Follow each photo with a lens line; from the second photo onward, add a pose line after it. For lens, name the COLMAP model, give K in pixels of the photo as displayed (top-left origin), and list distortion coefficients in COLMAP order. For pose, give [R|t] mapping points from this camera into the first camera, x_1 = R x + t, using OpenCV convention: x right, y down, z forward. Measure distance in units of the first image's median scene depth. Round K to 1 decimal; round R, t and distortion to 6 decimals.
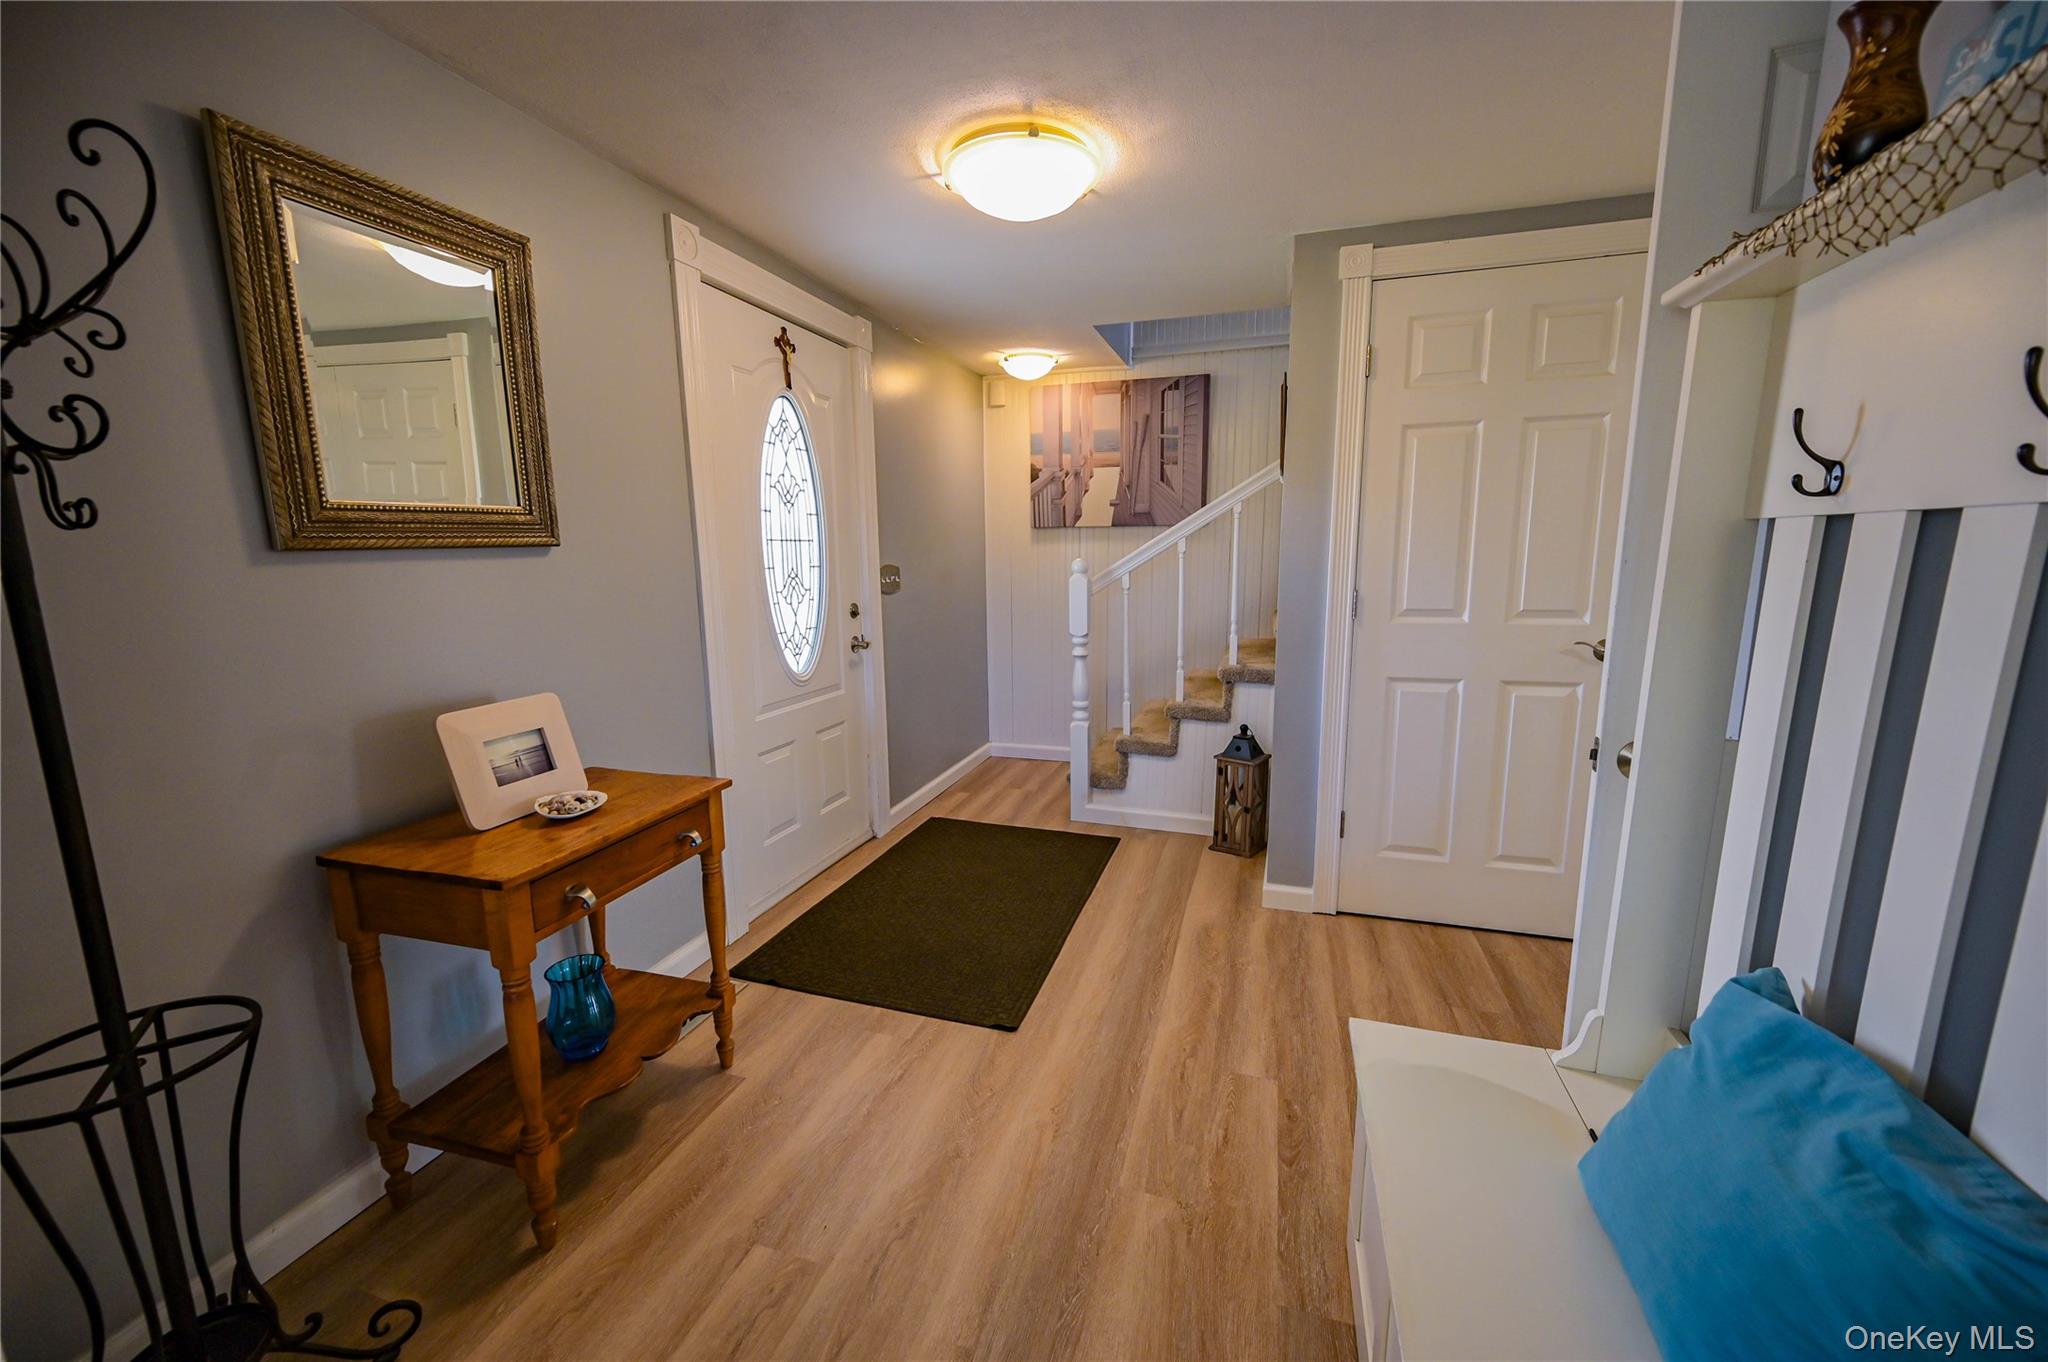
lens RADIAL K [[801.0, 0, 1023.4], [0, 801.0, 687.3], [0, 0, 1]] dist [-0.001989, 0.000189]
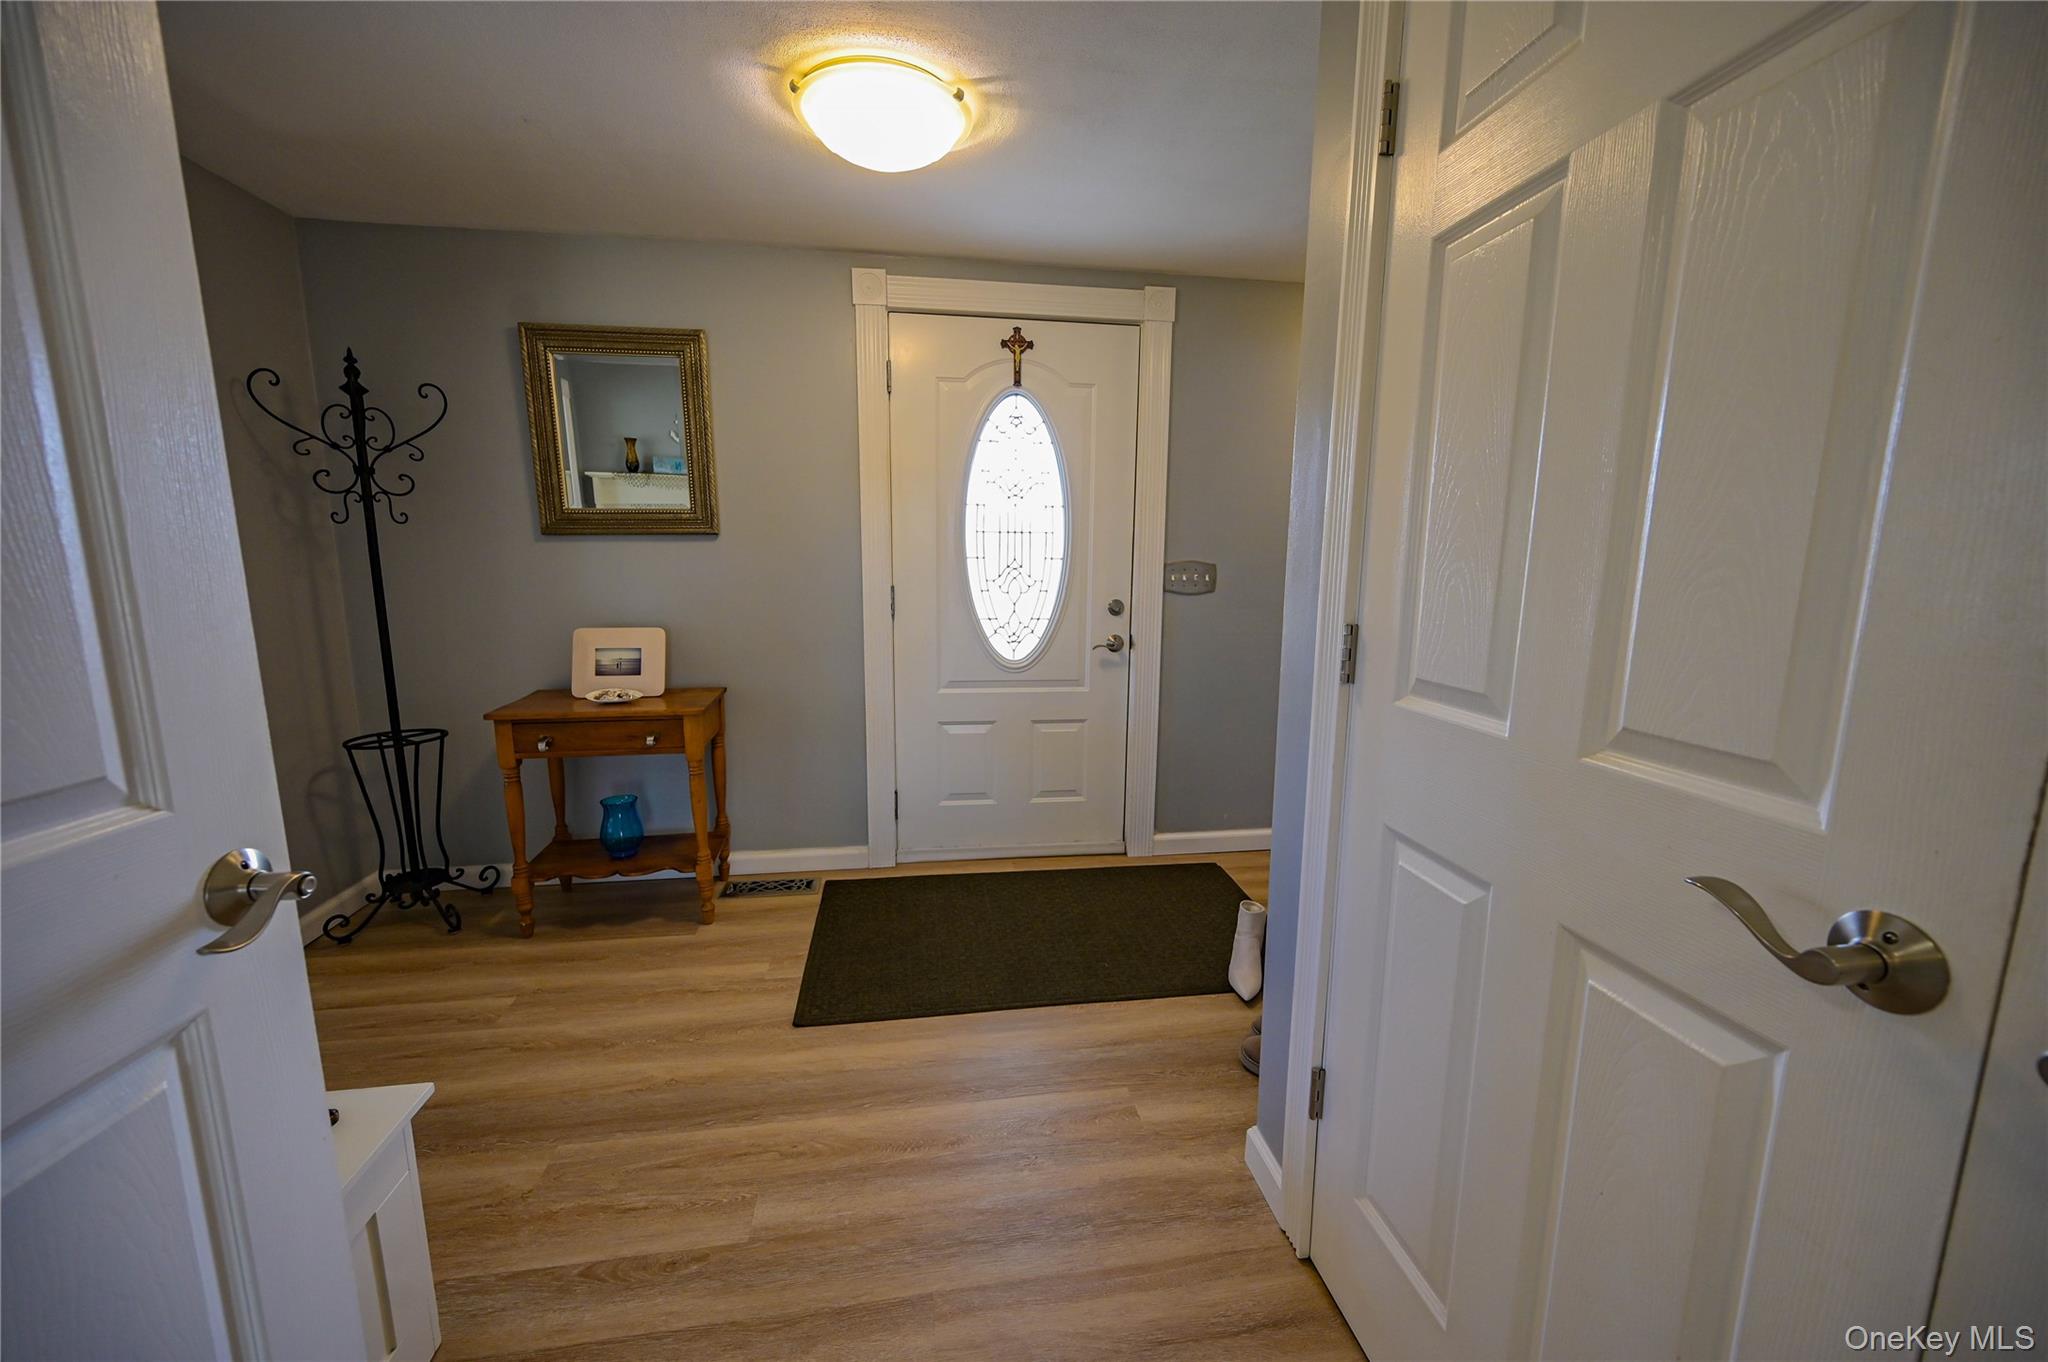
lens RADIAL K [[801.0, 0, 1023.4], [0, 801.0, 687.3], [0, 0, 1]] dist [-0.001989, 0.000189]
pose [[0.447488, 0.160842, -0.879707, 0.704745], [-0.164670, 0.981693, 0.095725, -0.092179], [0.878999, 0.102025, 0.465781, 0.576833]]
